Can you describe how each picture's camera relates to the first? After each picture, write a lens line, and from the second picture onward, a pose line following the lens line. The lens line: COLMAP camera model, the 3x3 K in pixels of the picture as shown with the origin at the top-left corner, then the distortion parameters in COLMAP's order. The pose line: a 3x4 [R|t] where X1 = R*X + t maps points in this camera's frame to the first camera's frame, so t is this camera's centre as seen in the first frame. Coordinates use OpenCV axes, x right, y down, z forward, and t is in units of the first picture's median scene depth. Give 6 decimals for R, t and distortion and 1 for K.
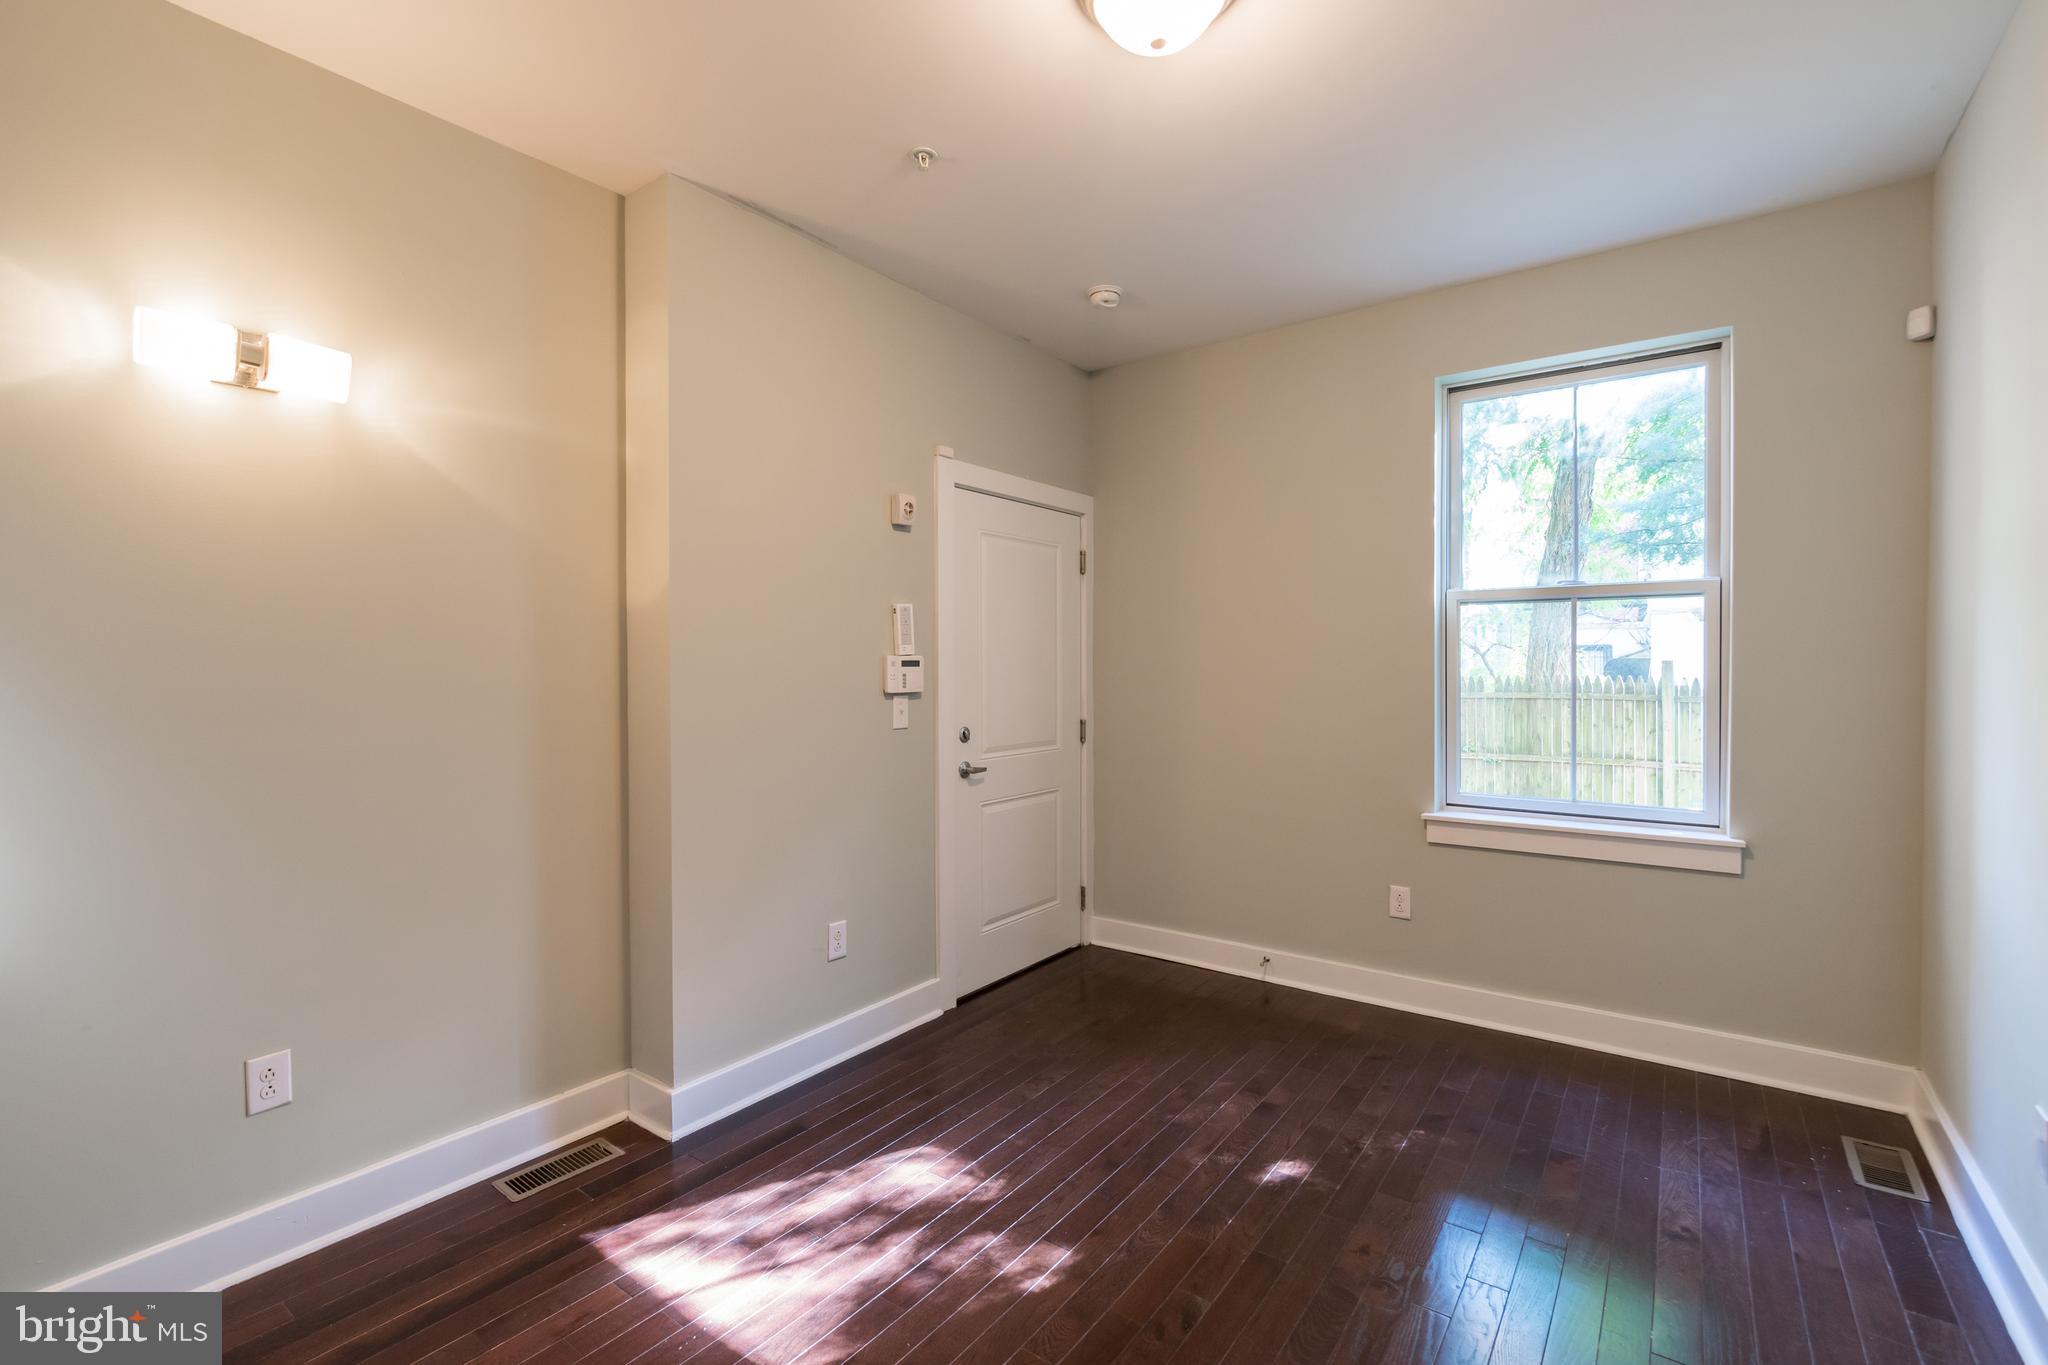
lens RADIAL K [[911.2, 0, 1018.5], [0, 911.2, 669.4], [0, 0, 1]] dist [-0.003258, -0.000230]
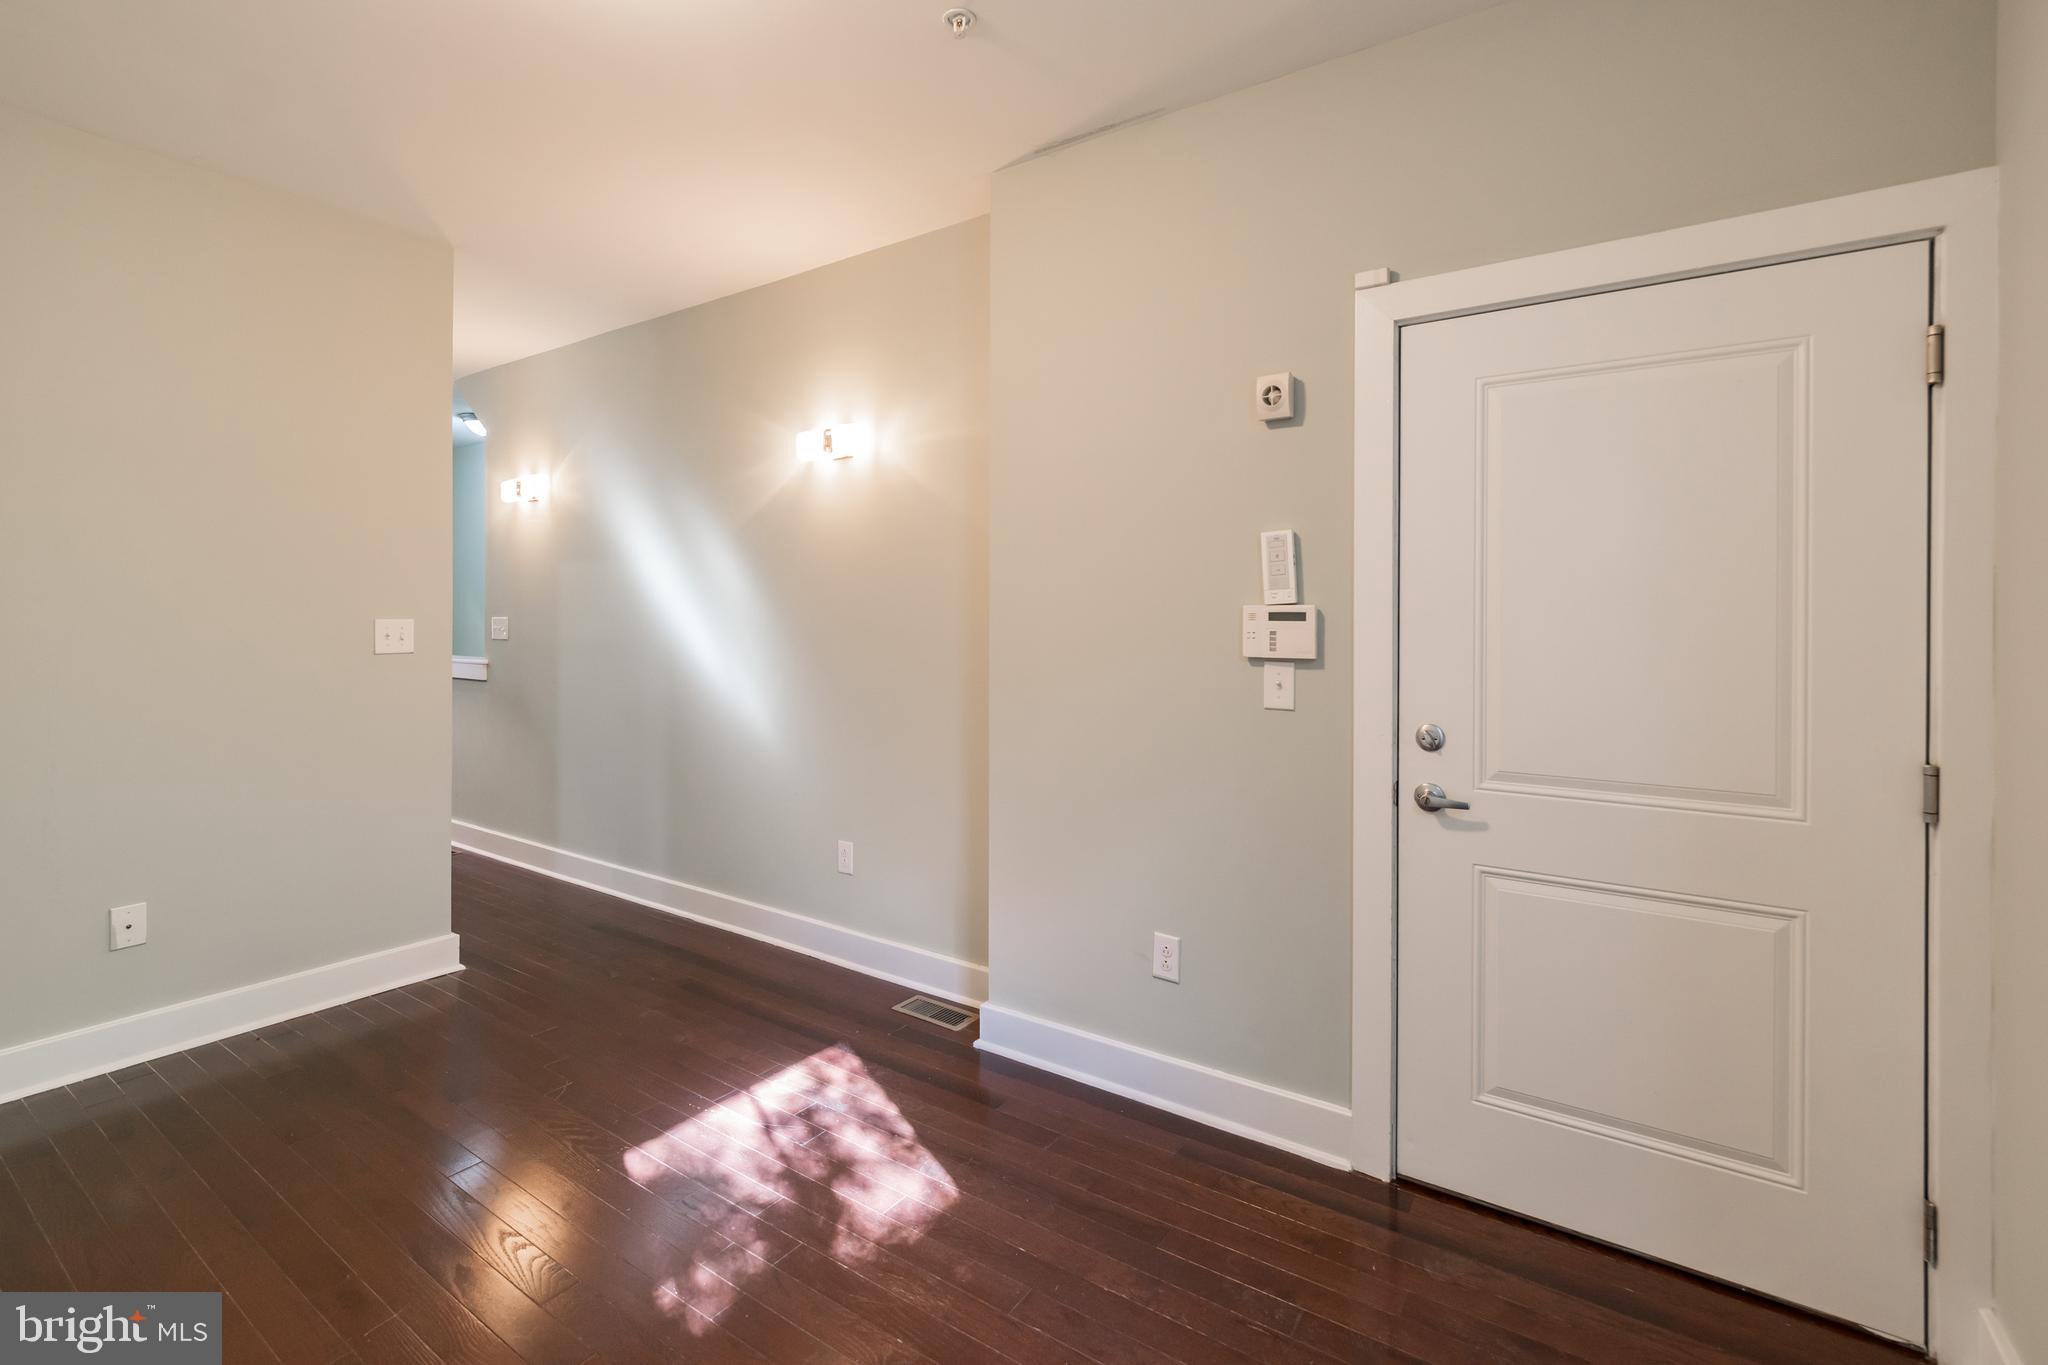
lens RADIAL K [[912.2, 0, 1024.8], [0, 912.2, 605.5], [0, 0, 1]] dist [-0.001483, -0.000131]
pose [[0.040645, -0.005825, -0.999157, 0.574389], [-0.006428, 0.999961, -0.006091, -0.009511], [0.999153, 0.006670, 0.040606, 0.791056]]
